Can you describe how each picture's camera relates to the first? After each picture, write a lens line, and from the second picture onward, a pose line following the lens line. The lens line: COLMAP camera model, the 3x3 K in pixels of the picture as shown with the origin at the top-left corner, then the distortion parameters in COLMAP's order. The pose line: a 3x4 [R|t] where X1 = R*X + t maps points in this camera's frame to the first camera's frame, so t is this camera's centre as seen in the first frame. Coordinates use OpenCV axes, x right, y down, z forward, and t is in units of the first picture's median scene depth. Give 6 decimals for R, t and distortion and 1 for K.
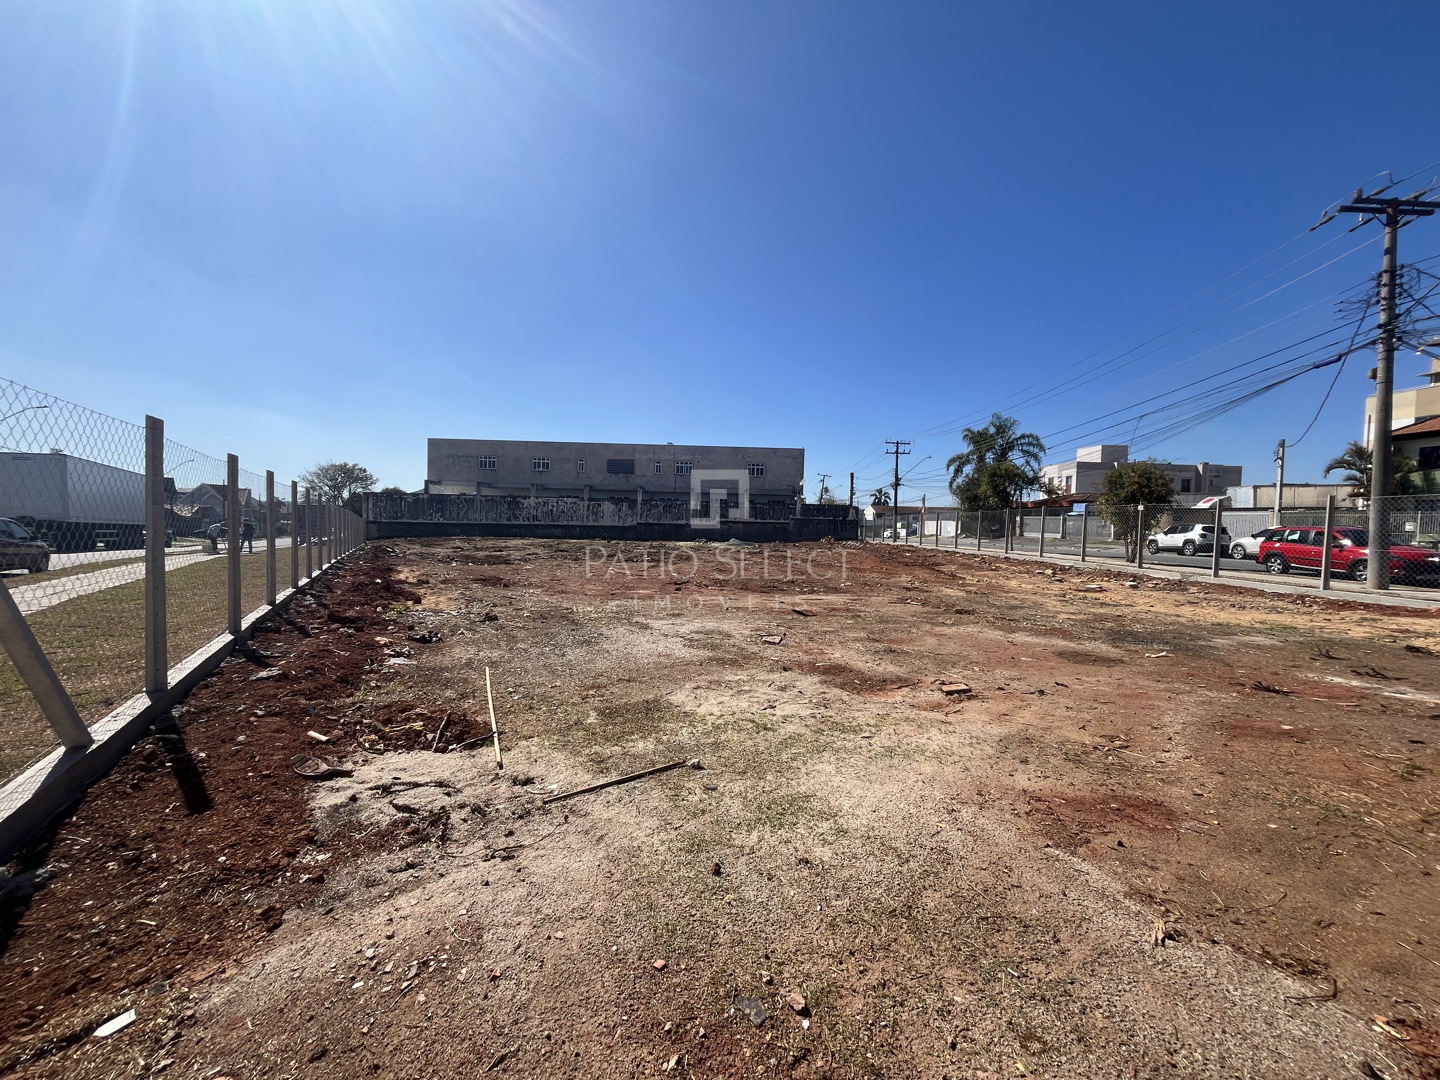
lens RADIAL K [[579.6, 0, 714.4], [0, 579.6, 541.9], [0, 0, 1]] dist [-0.003244, 0.000124]
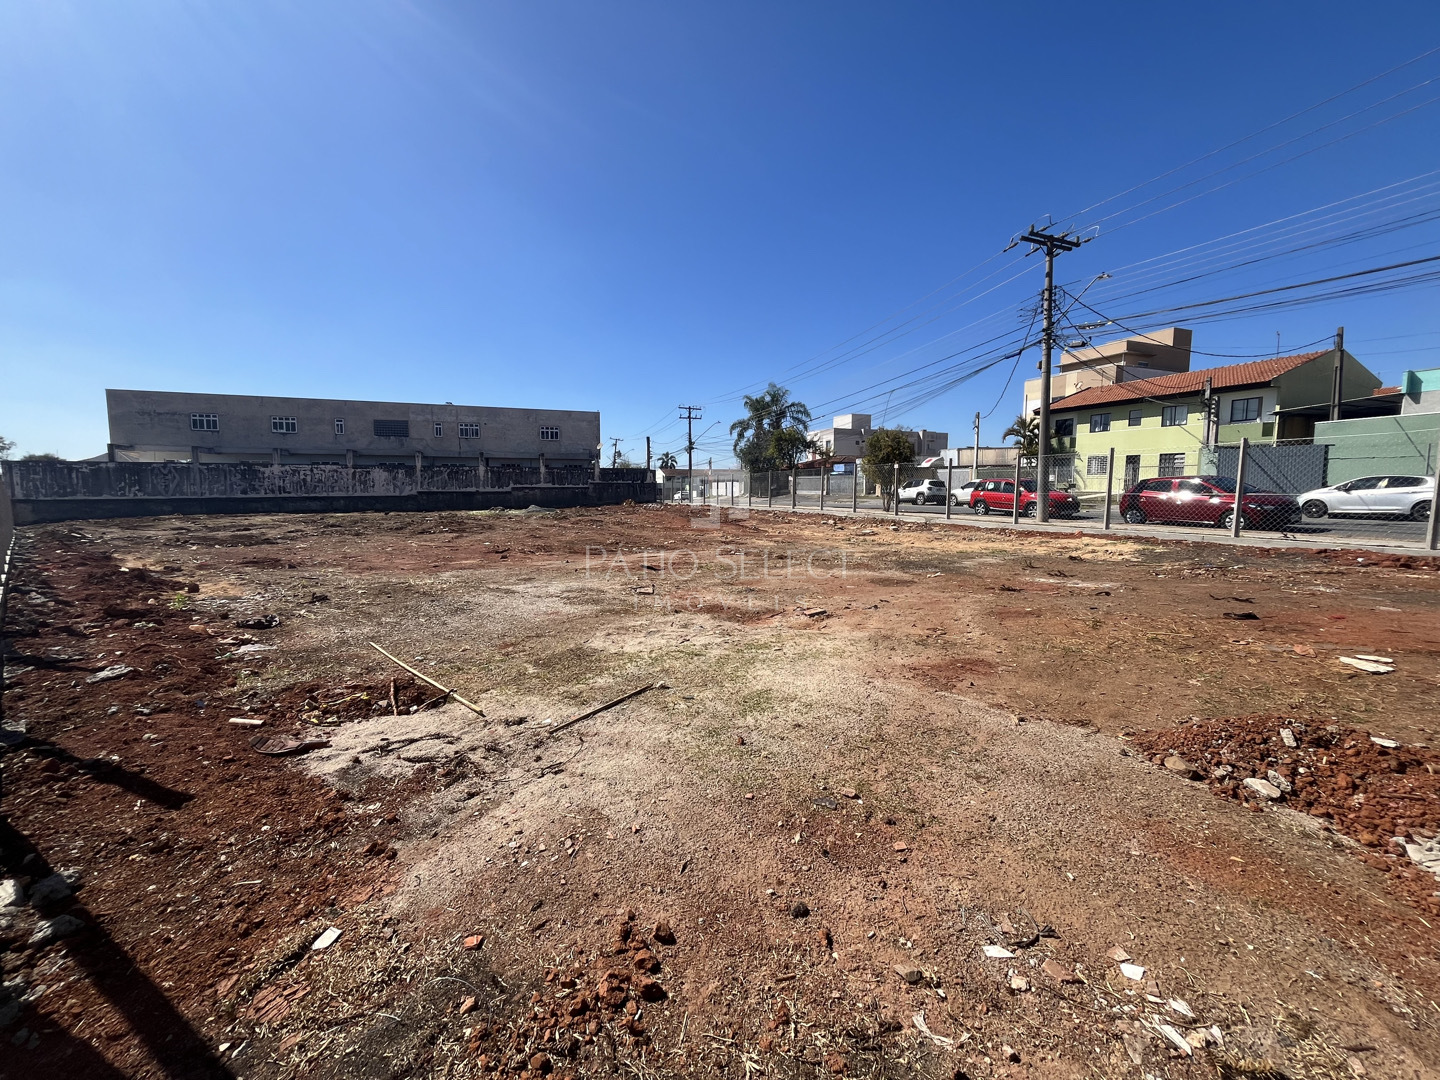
lens RADIAL K [[579.6, 0, 714.5], [0, 579.6, 541.1], [0, 0, 1]] dist [-0.003244, 0.000124]
pose [[0.934545, -0.058337, 0.351030, -0.022906], [0.037407, 0.997110, 0.066120, 0.001371], [-0.353873, -0.048661, 0.934027, -0.008129]]
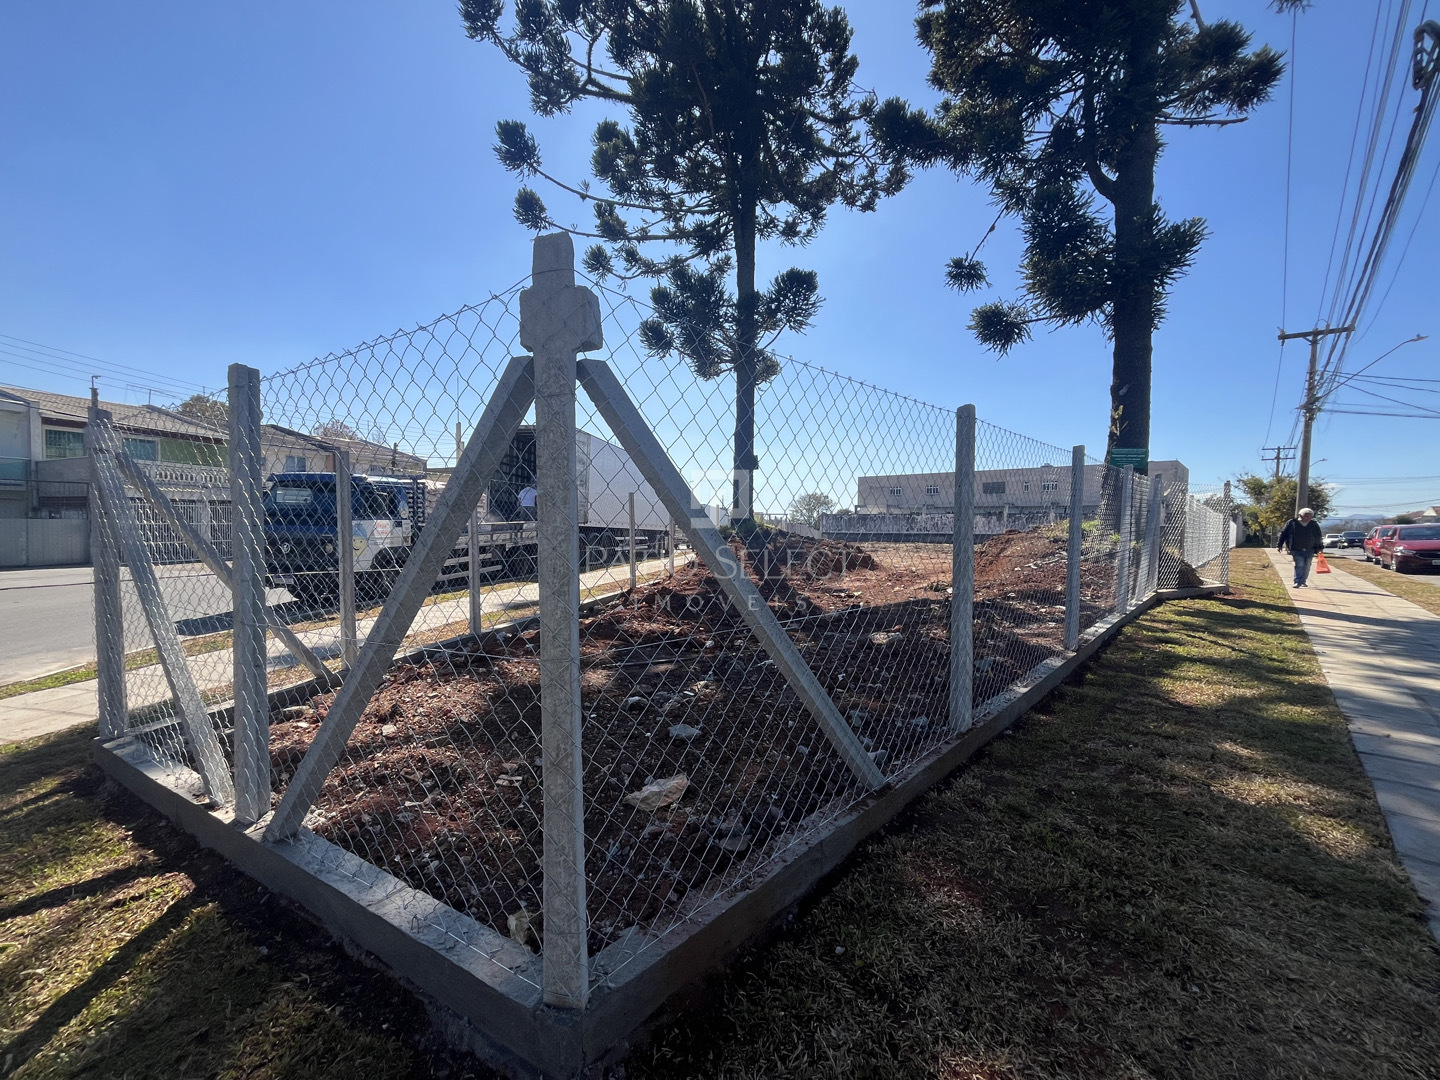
lens RADIAL K [[579.6, 0, 716.6], [0, 579.6, 544.1], [0, 0, 1]] dist [-0.003244, 0.000124]
pose [[0.730731, 0.004601, -0.682650, 0.277180], [-0.017663, 0.999770, -0.012168, 0.021102], [0.682437, 0.020949, 0.730644, -0.363869]]
